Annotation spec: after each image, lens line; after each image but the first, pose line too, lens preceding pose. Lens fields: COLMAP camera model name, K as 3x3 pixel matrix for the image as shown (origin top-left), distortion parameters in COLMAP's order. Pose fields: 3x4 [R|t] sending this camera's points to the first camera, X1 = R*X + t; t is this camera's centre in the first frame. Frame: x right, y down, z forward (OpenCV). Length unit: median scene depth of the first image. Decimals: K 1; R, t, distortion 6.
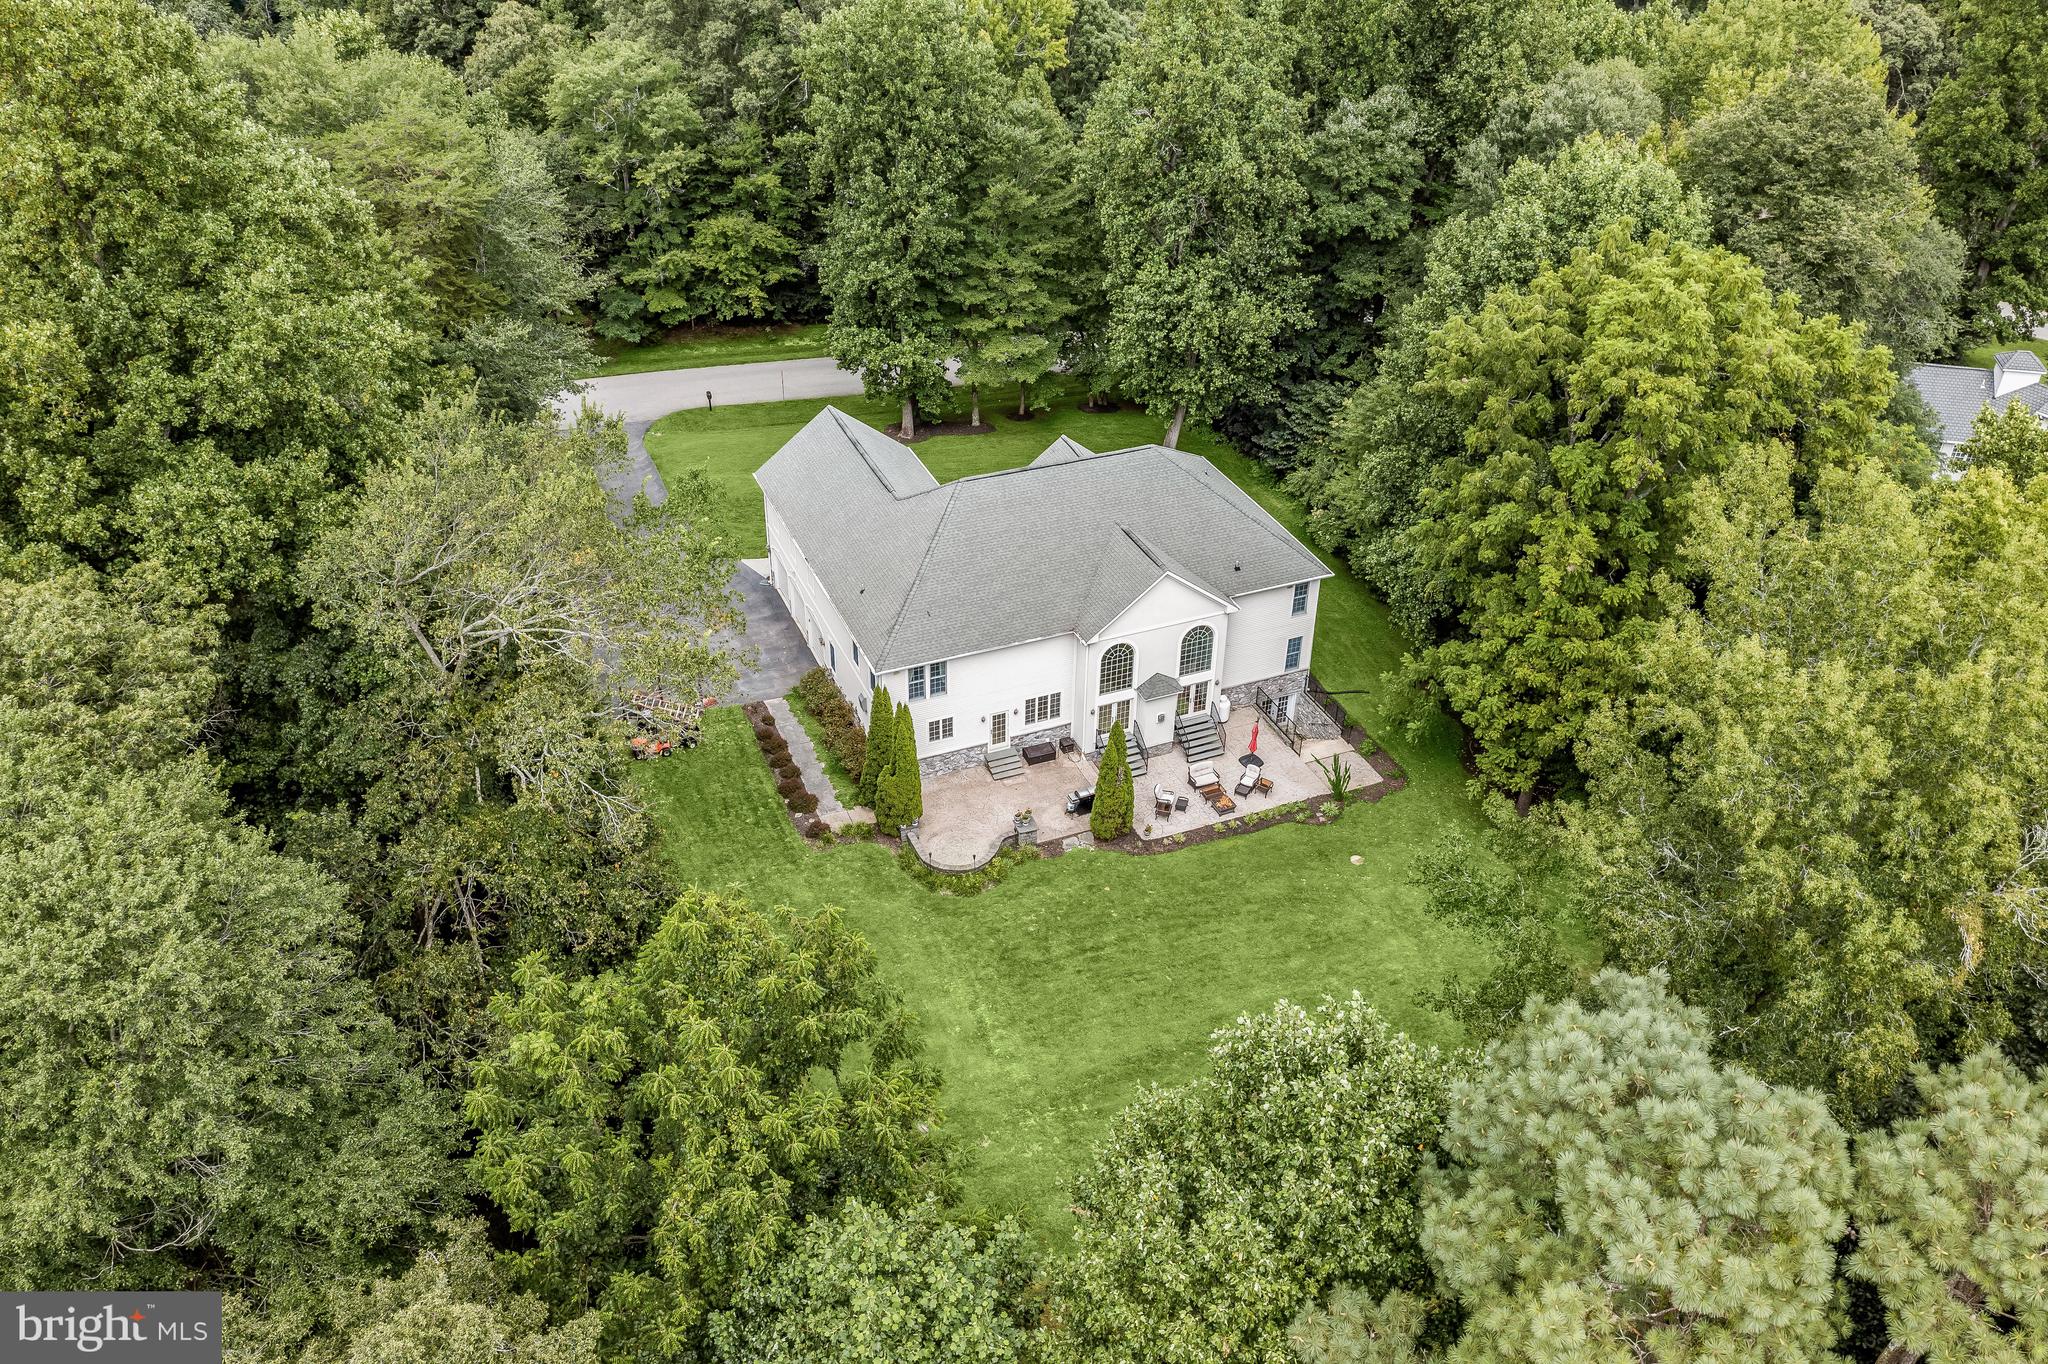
lens RADIAL K [[1661.7, 0, 1031.3], [0, 1661.7, 675.0], [0, 0, 1]] dist [-0.002264, 0.000811]
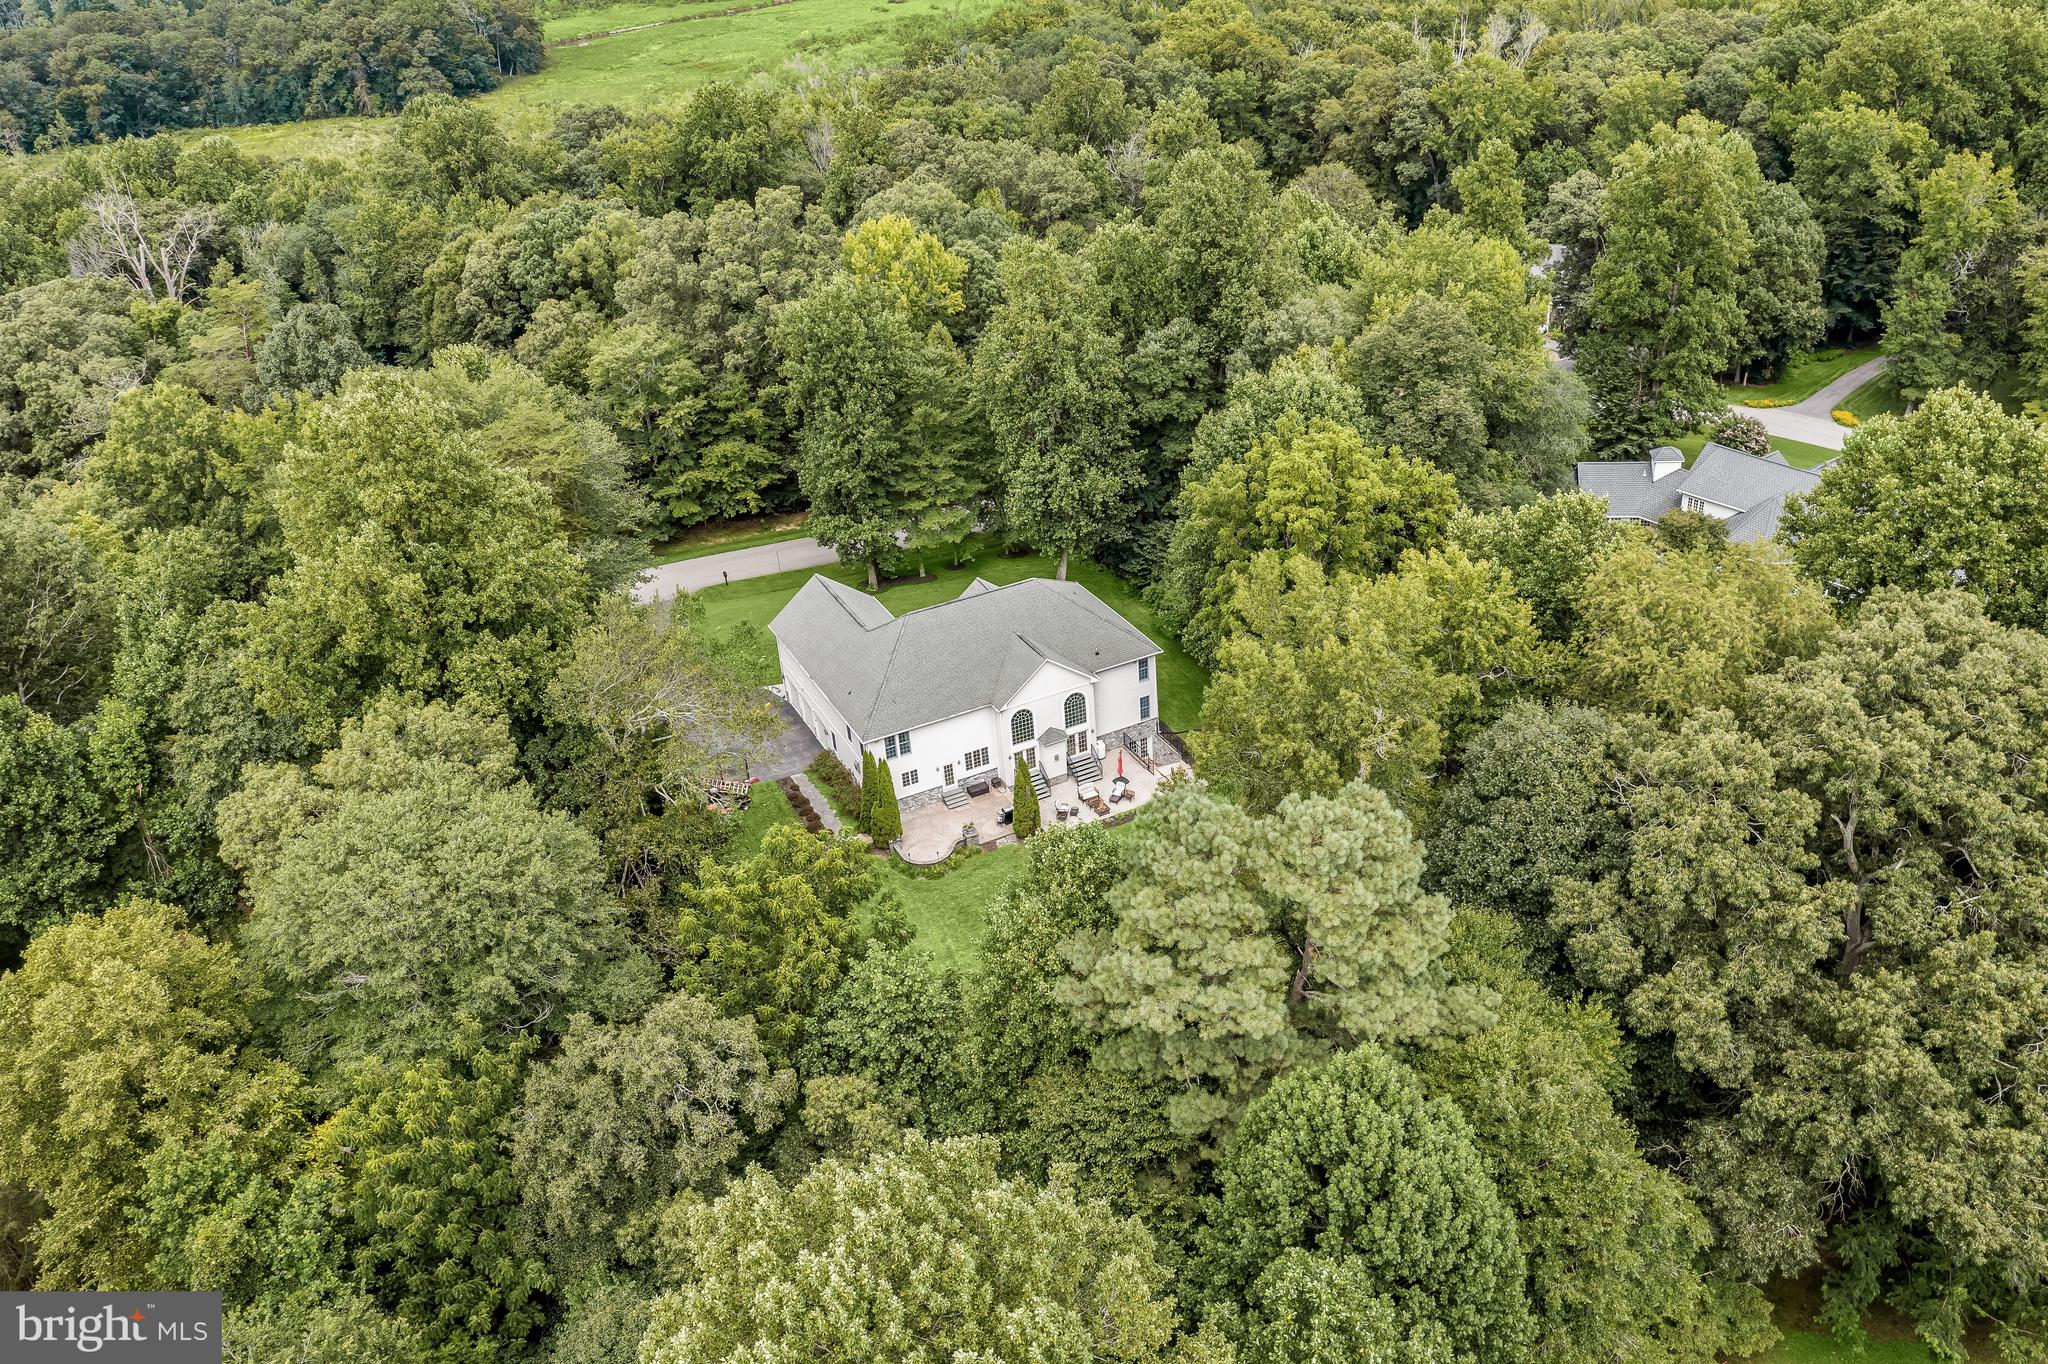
lens RADIAL K [[1661.7, 0, 1031.3], [0, 1661.7, 675.0], [0, 0, 1]] dist [-0.002264, 0.000811]
pose [[0.994738, -0.102158, 0.007794, 0.046338], [0.102451, 0.991204, -0.083780, 0.067879], [0.000833, 0.084137, 0.996454, -0.448468]]
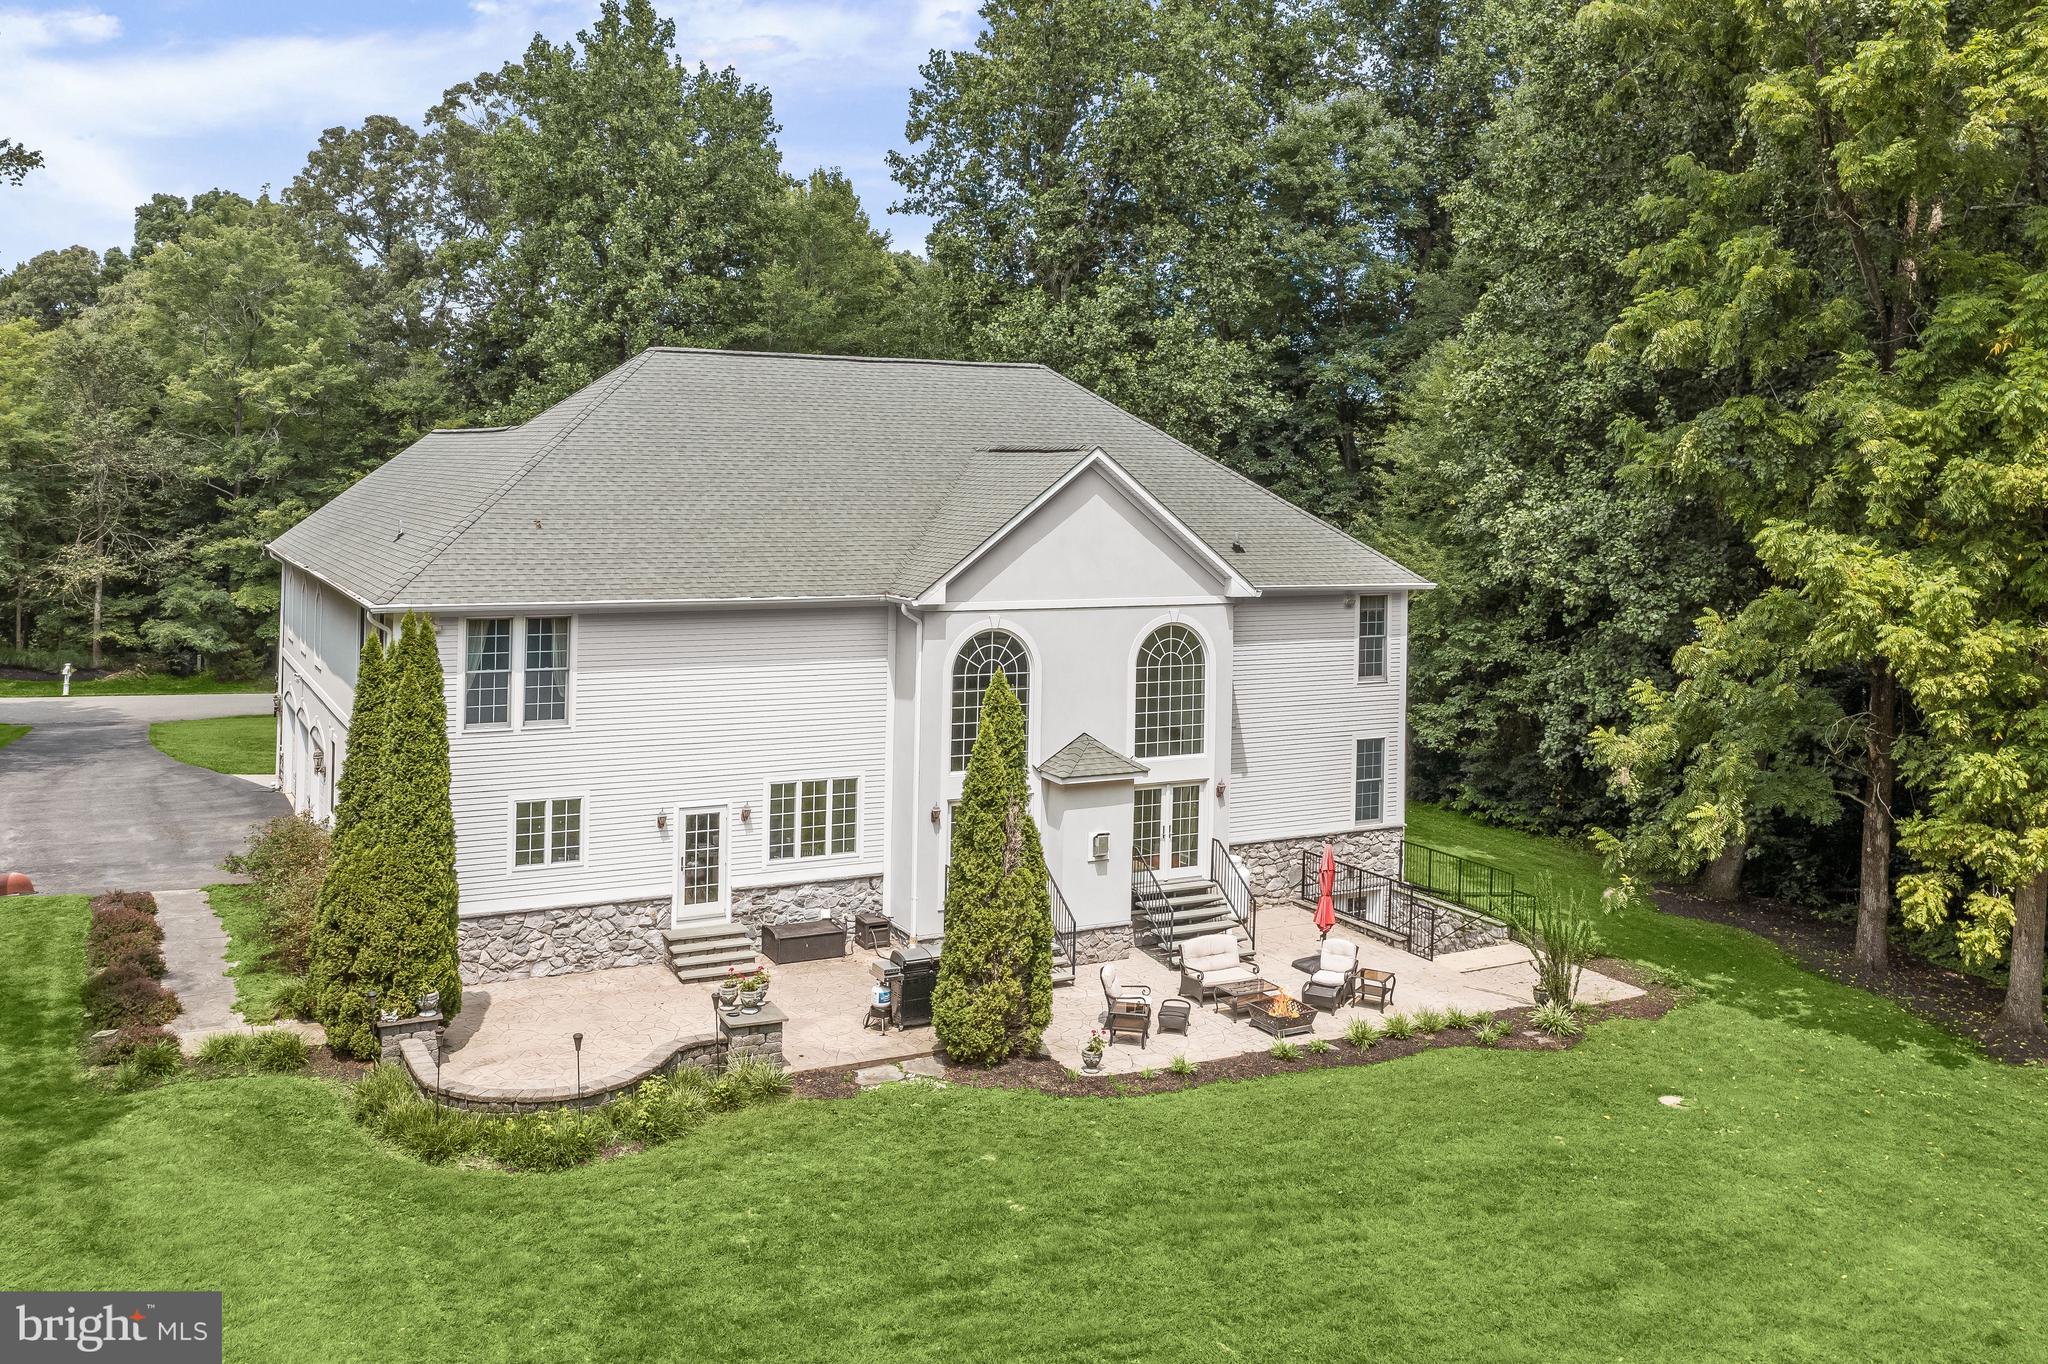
lens RADIAL K [[1773.6, 0, 1020.6], [0, 1773.6, 445.5], [0, 0, 1]] dist [-0.007131, -0.002666]
pose [[0.996148, 0.002748, 0.087646, 0.017202], [0.046718, 0.829215, -0.556973, 0.170128], [-0.074208, 0.558922, 0.825893, 0.520953]]
